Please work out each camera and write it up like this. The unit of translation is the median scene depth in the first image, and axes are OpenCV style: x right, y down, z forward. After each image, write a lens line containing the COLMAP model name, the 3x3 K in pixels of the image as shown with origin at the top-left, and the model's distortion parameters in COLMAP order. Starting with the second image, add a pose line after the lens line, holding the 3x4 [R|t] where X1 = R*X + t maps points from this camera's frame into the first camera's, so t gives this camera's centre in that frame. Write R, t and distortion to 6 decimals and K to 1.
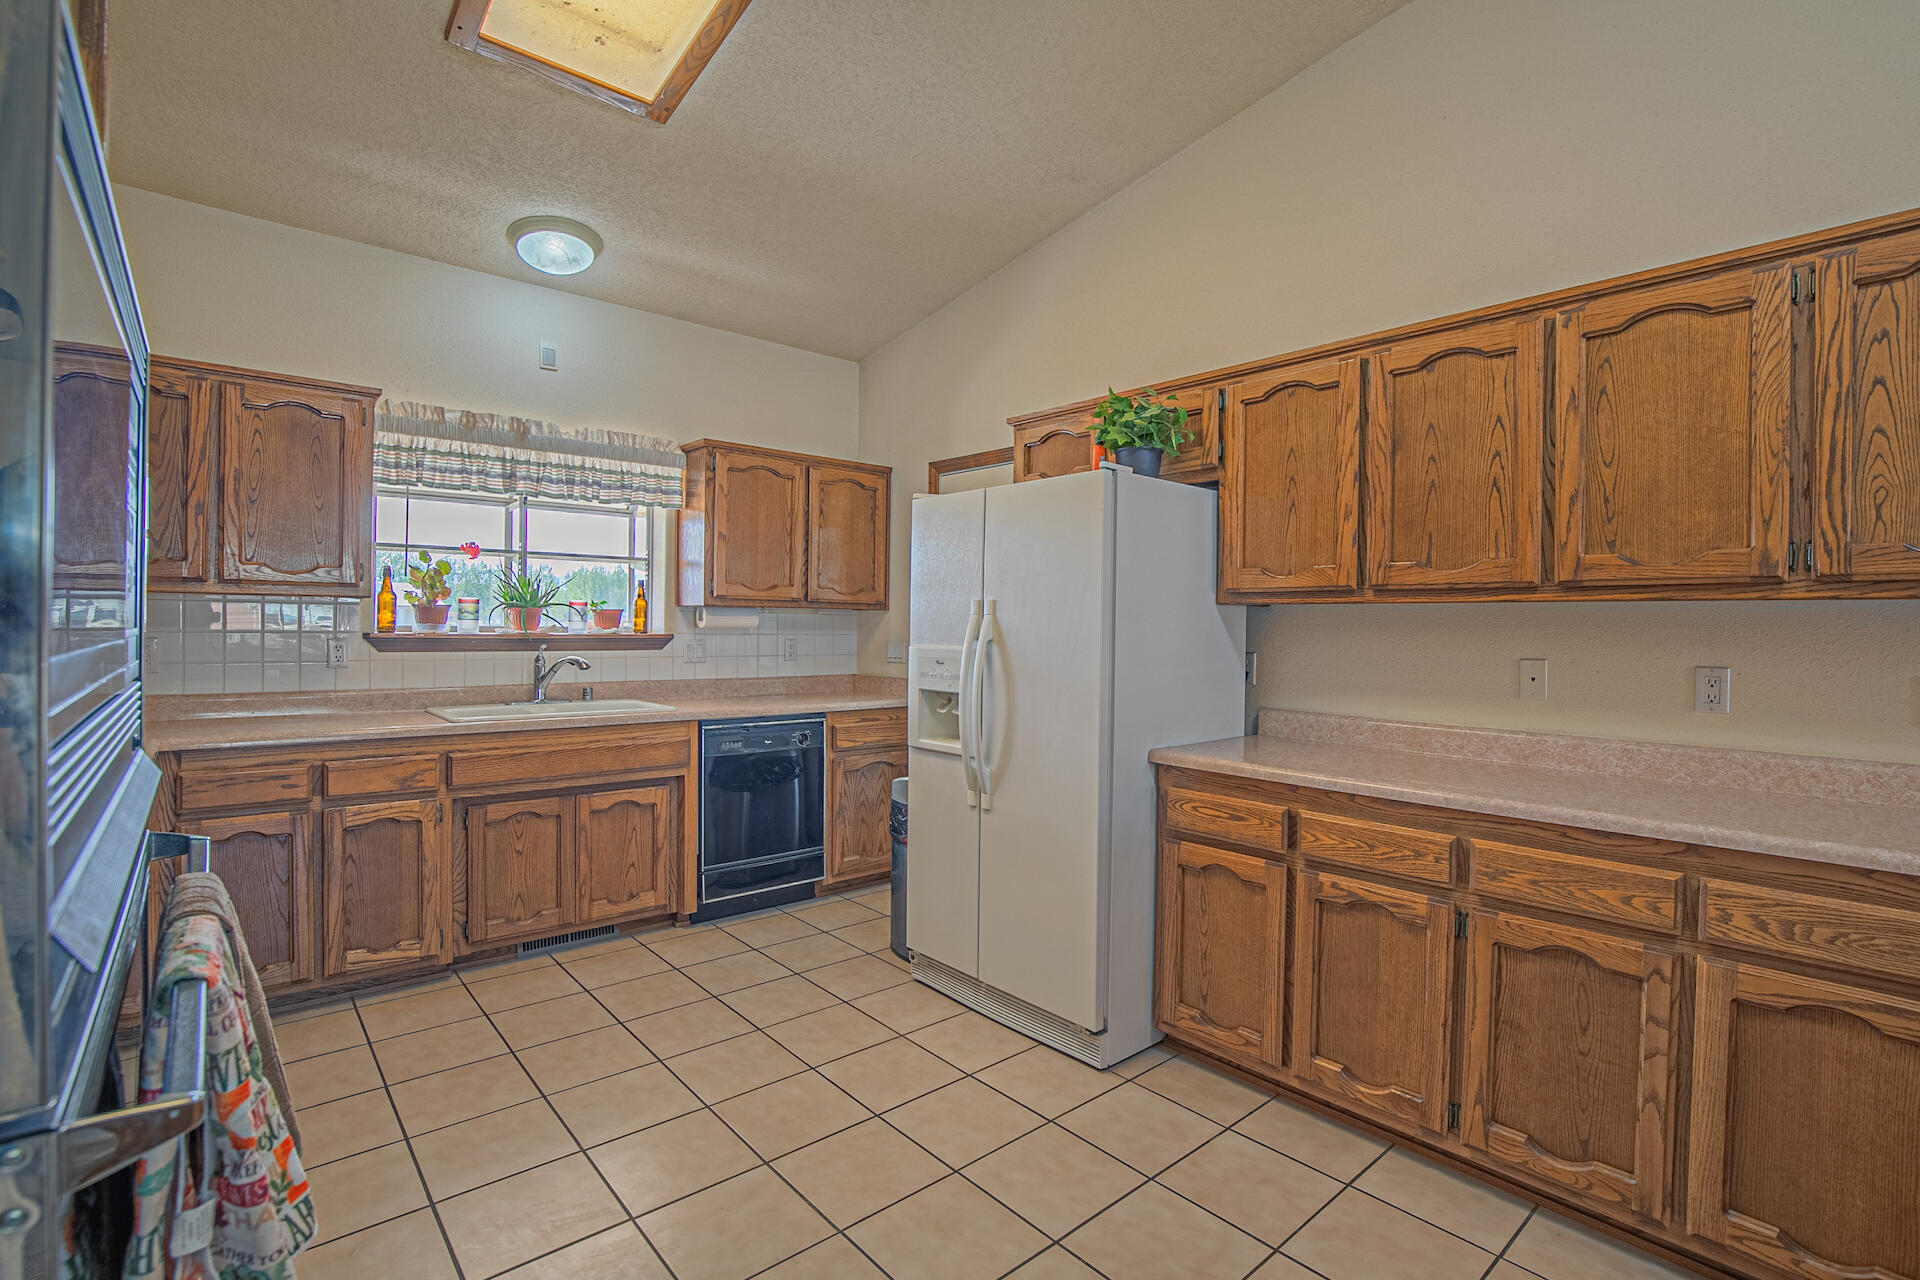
lens RADIAL K [[874.4, 0, 972.1], [0, 874.4, 633.9], [0, 0, 1]] dist [-0.027110, -0.000110]
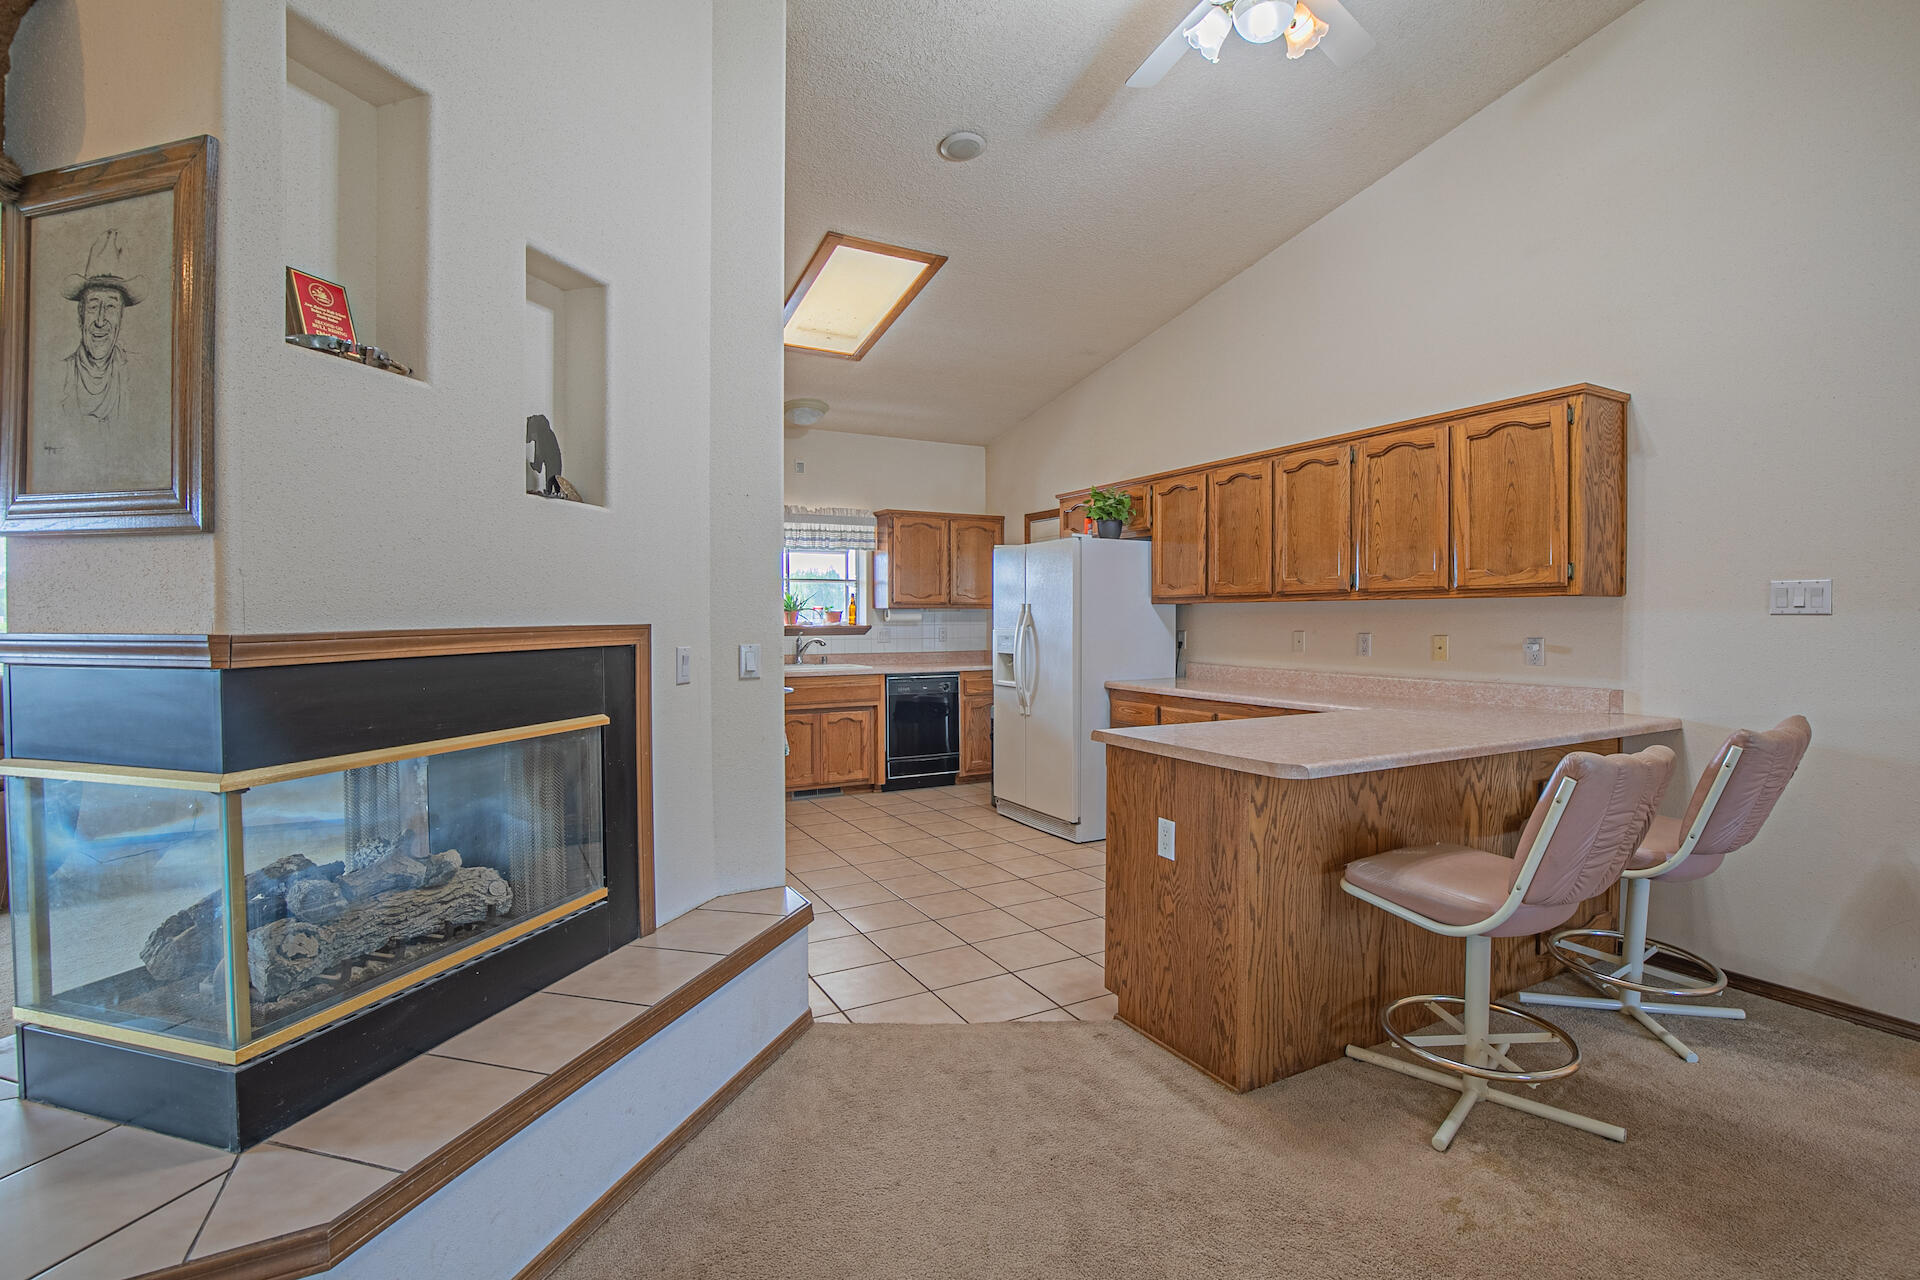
lens RADIAL K [[874.4, 0, 972.1], [0, 874.4, 633.9], [0, 0, 1]] dist [-0.027110, -0.000110]
pose [[0.974161, -0.011378, -0.225566, 0.251228], [0.013326, 0.999886, 0.007115, 0.008124], [0.225460, -0.009937, 0.974202, -0.663463]]
